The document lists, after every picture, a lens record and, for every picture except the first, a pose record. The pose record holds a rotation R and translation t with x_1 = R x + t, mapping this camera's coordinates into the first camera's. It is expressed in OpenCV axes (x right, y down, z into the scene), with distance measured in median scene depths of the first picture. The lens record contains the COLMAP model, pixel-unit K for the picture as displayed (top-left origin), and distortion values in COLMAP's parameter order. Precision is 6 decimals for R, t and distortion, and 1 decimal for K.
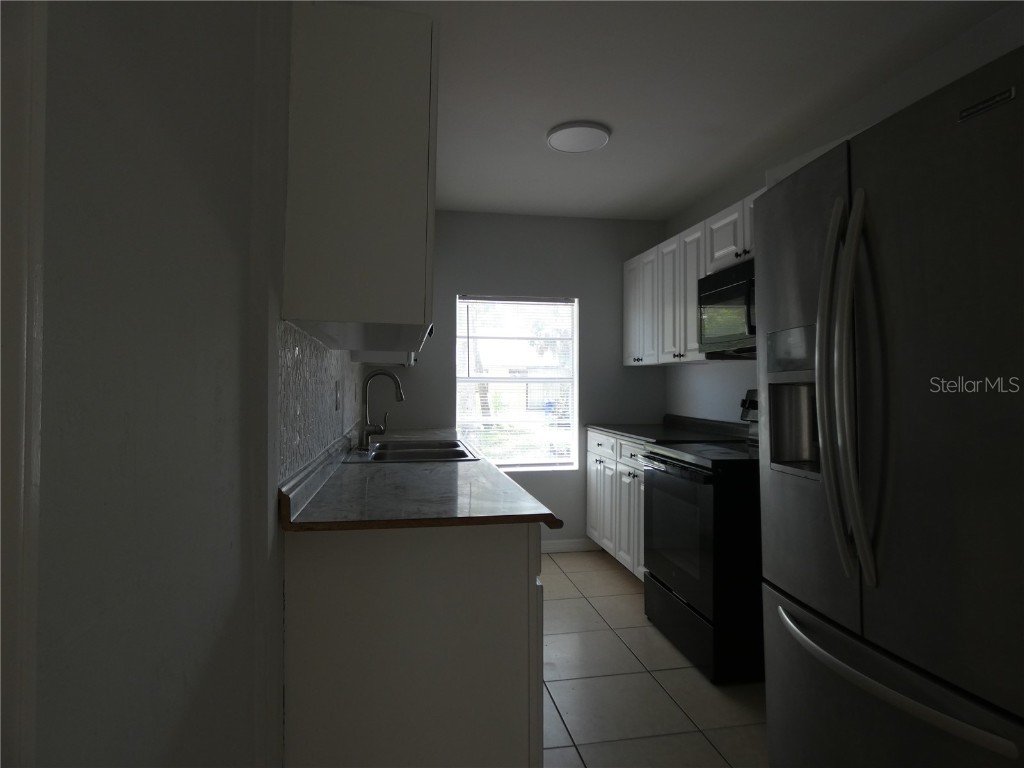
lens RADIAL K [[612.8, 0, 517.8], [0, 612.8, 383.2], [0, 0, 1]] dist [-0.001300, -0.000365]
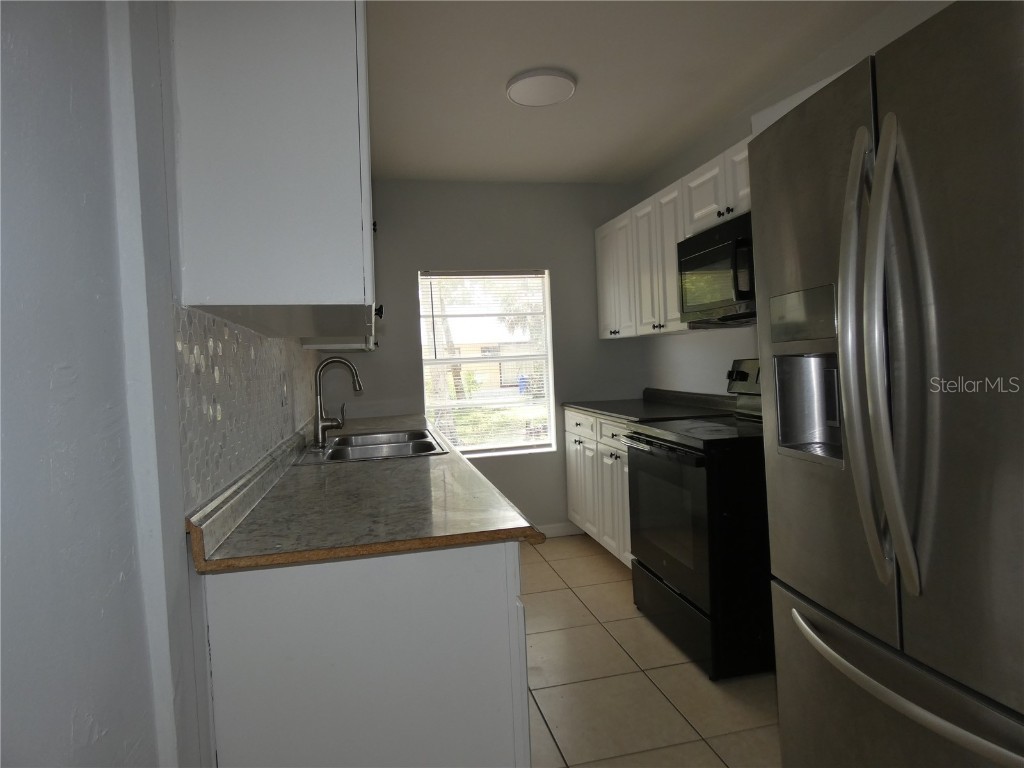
lens RADIAL K [[612.8, 0, 515.3], [0, 612.8, 382.5], [0, 0, 1]] dist [-0.001300, -0.000365]
pose [[0.998175, -0.047534, 0.037242, 0.006033], [0.046073, 0.998171, 0.039138, -0.006787], [-0.039034, -0.037351, 0.998540, 0.078397]]
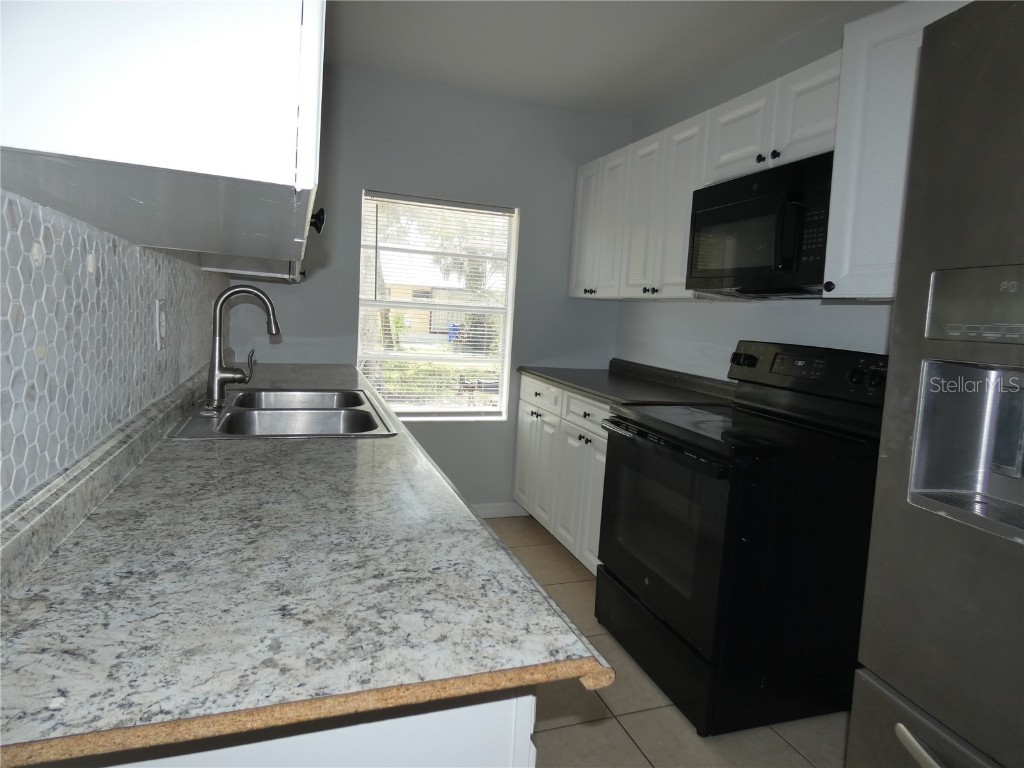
lens RADIAL K [[612.8, 0, 515.2], [0, 612.8, 380.6], [0, 0, 1]] dist [-0.001300, -0.000365]
pose [[0.986521, 0.039611, 0.158769, -0.032368], [-0.058514, 0.991499, 0.116215, -0.012331], [-0.152816, -0.123938, 0.980452, 0.264772]]
